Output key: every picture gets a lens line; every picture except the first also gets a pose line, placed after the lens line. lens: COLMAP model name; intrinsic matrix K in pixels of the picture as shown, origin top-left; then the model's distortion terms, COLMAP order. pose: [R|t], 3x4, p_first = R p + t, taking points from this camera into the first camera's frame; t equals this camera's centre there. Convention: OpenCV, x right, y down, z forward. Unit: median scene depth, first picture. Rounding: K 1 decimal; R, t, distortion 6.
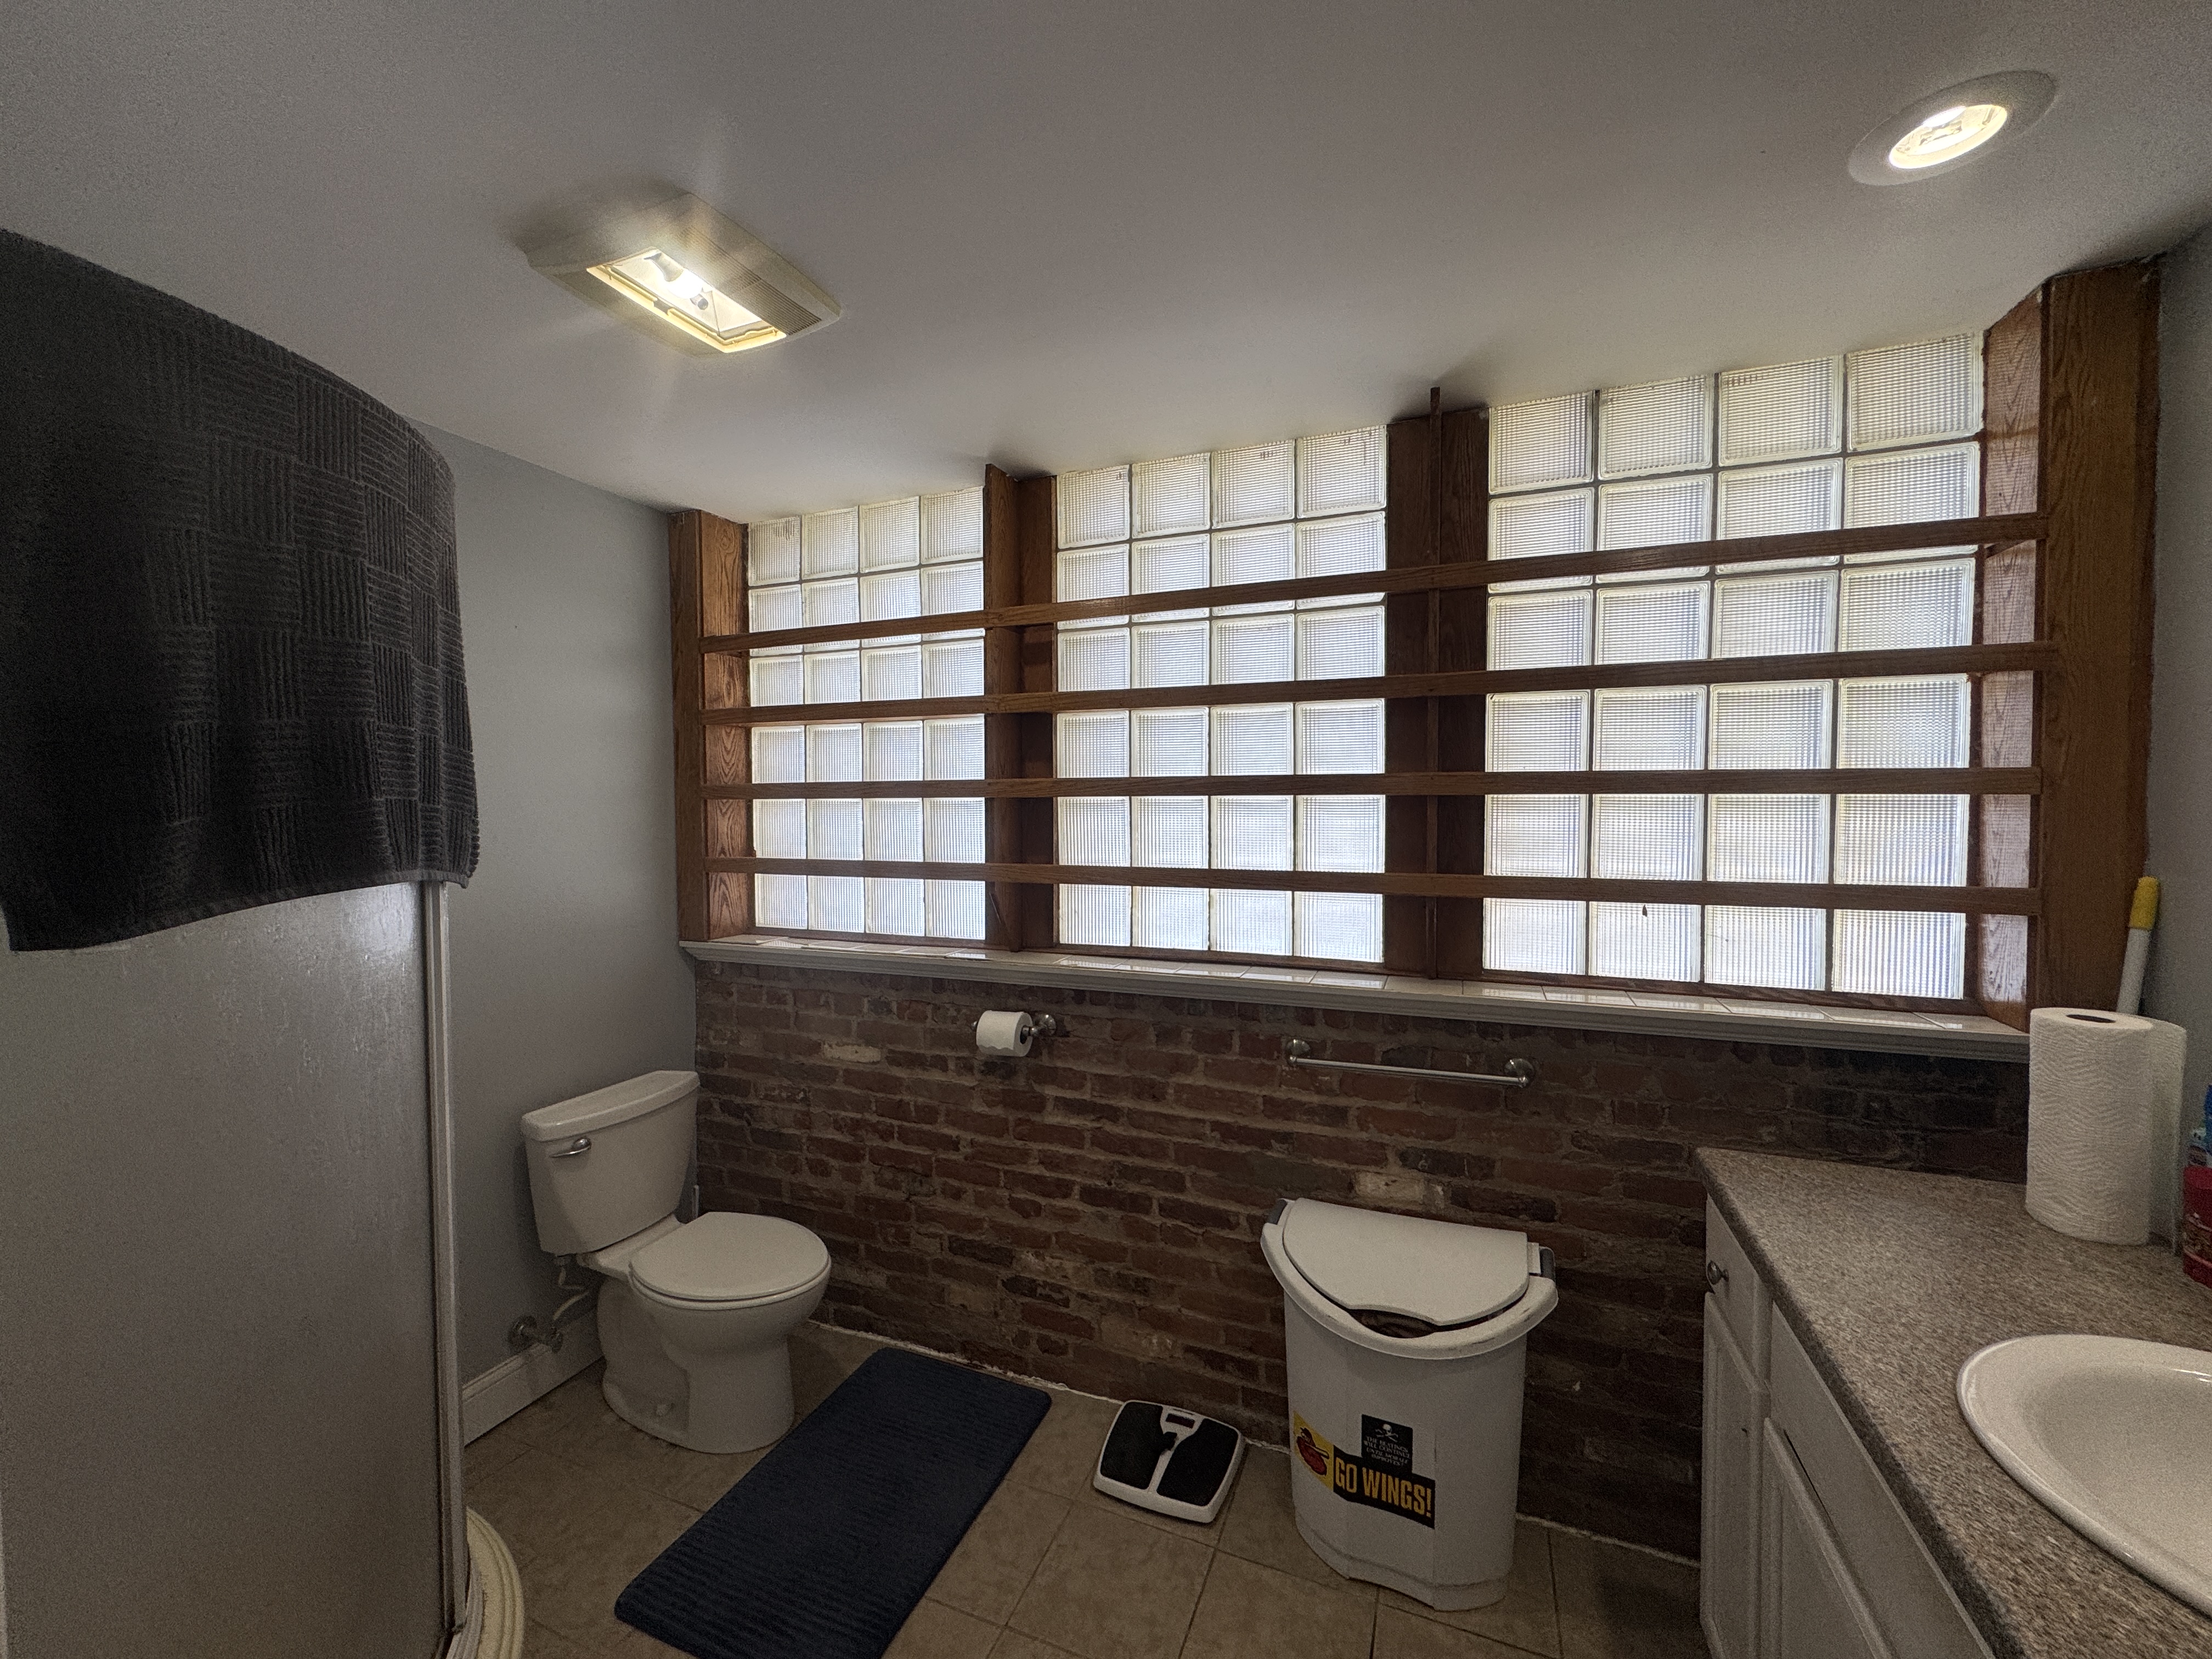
lens RADIAL K [[880.7, 0, 1106.0], [0, 880.7, 829.5], [0, 0, 1]] dist [-0.003471, 0.000873]
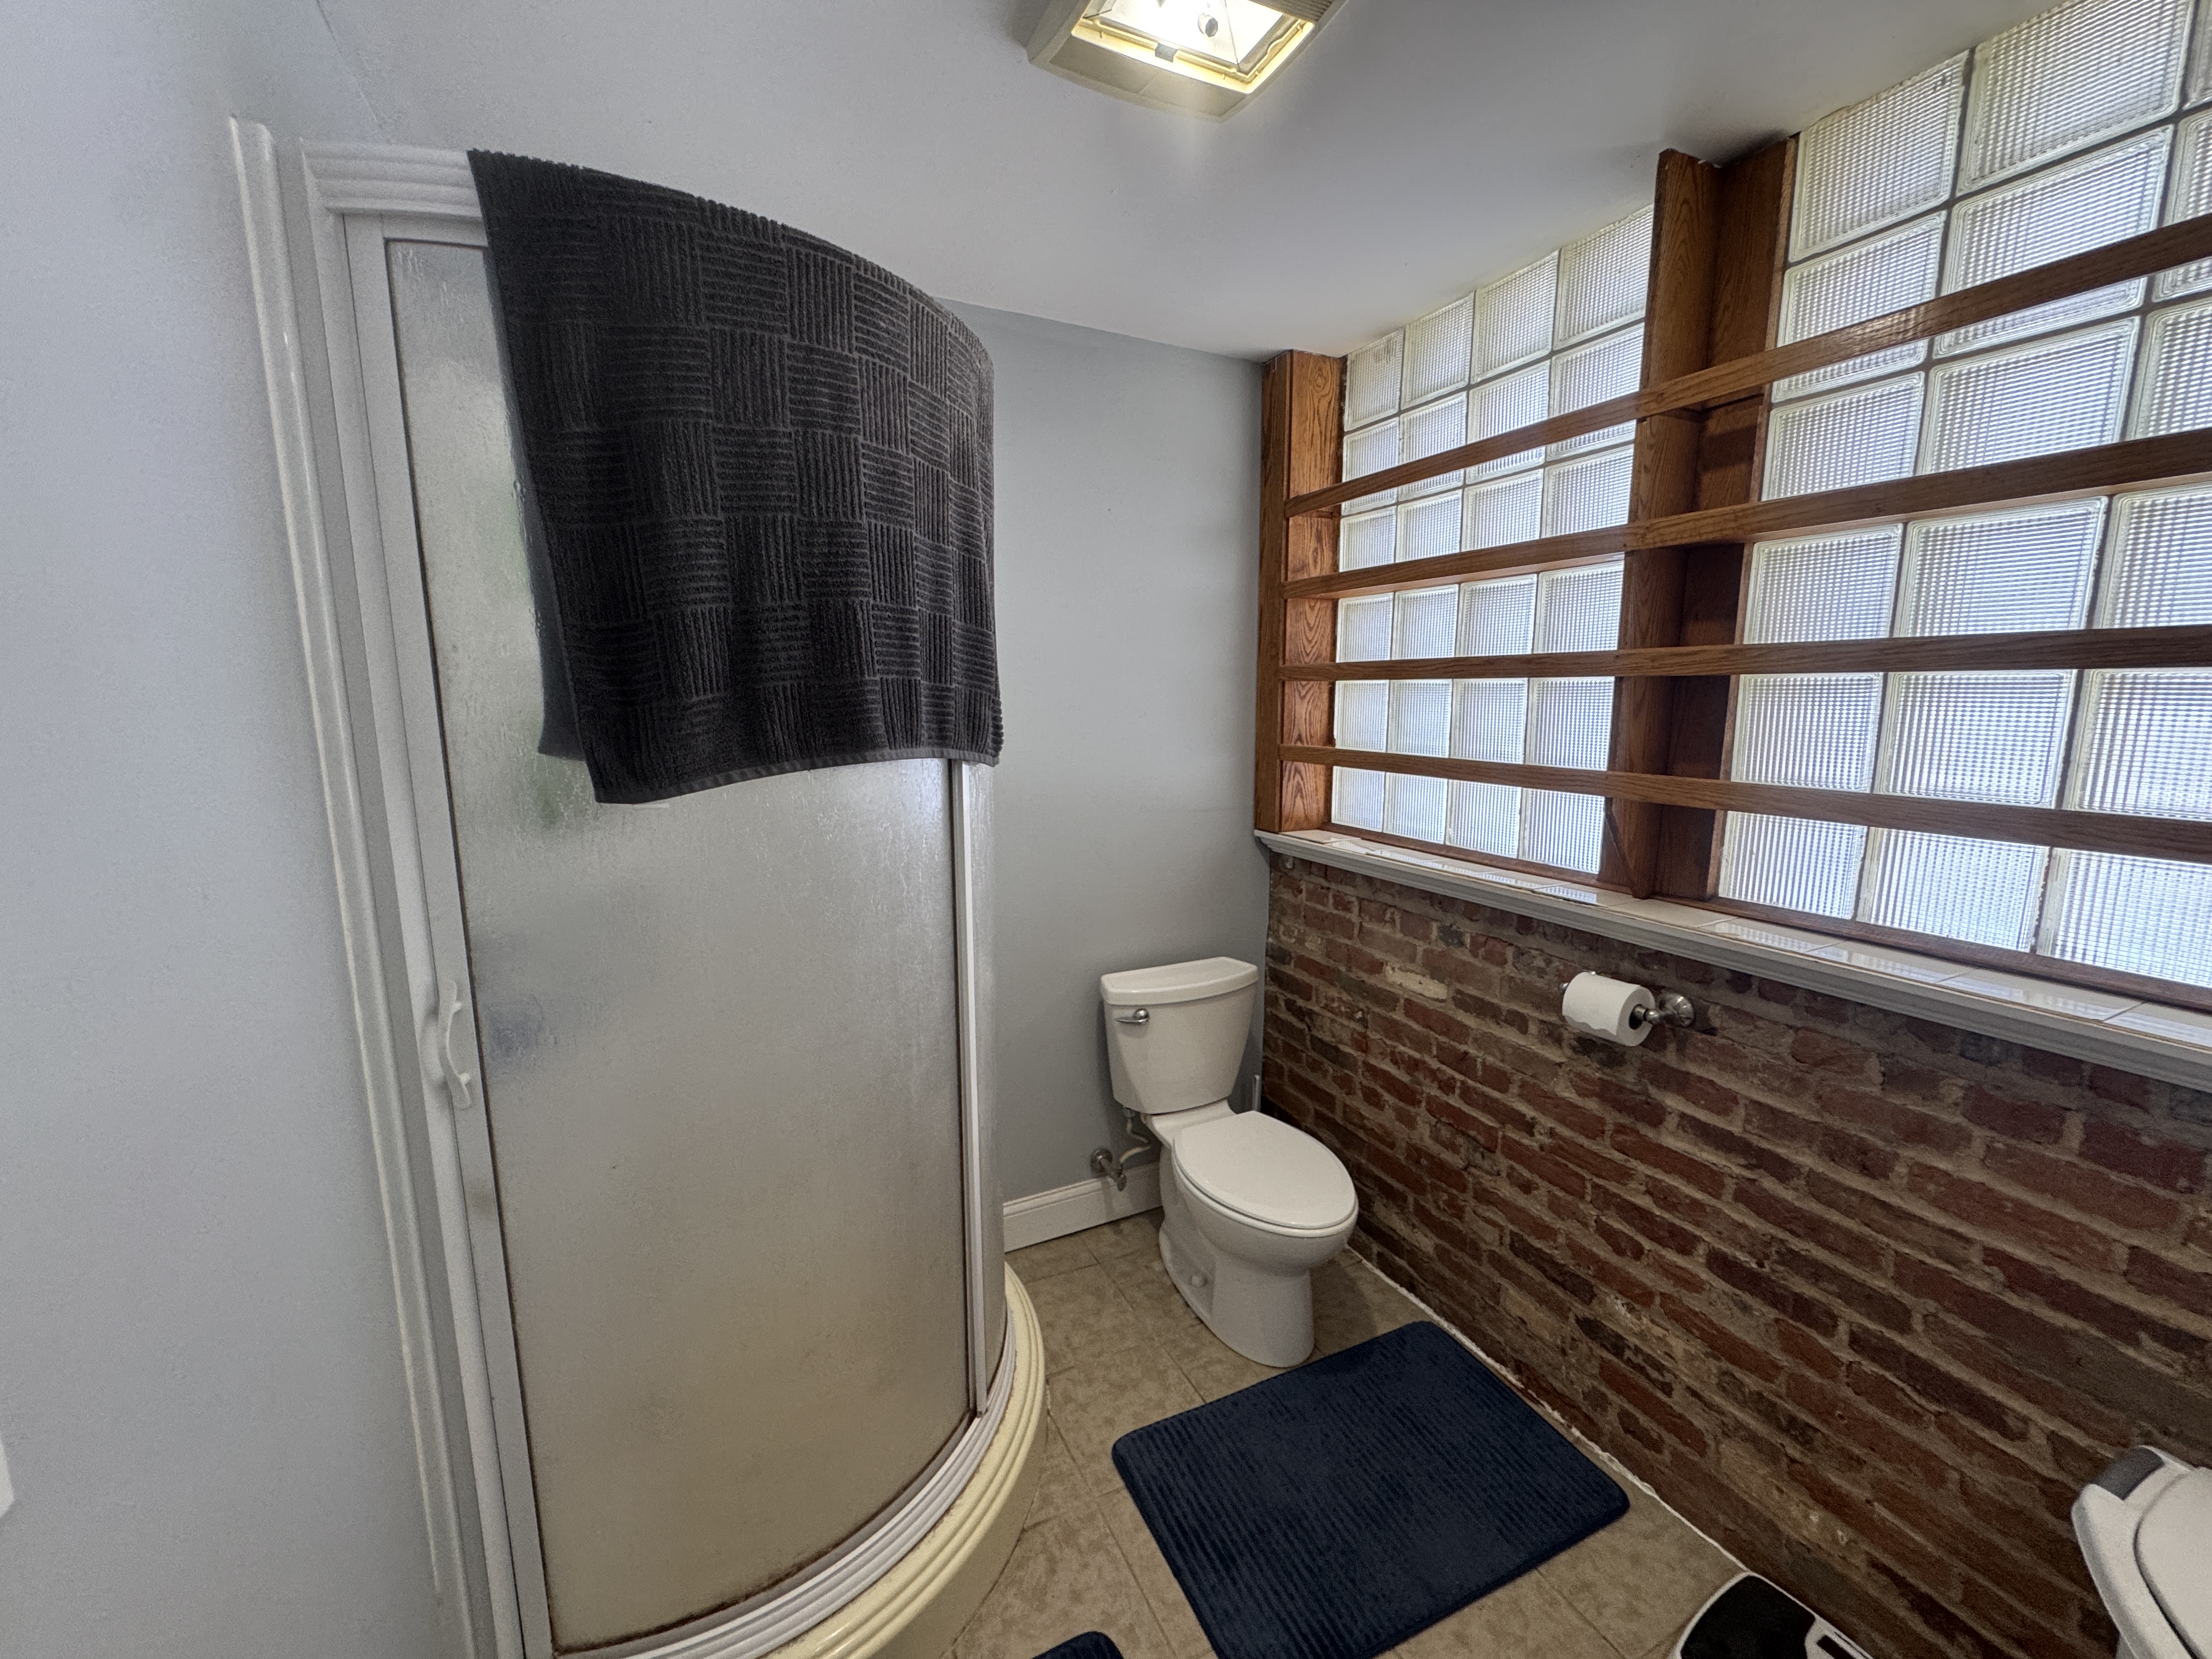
lens RADIAL K [[880.7, 0, 1106.0], [0, 880.7, 829.5], [0, 0, 1]] dist [-0.003471, 0.000873]
pose [[0.745308, 0.106299, -0.658191, 0.036785], [-0.021021, 0.990464, 0.136159, -0.002434], [0.666388, -0.087644, 0.740436, 0.204042]]
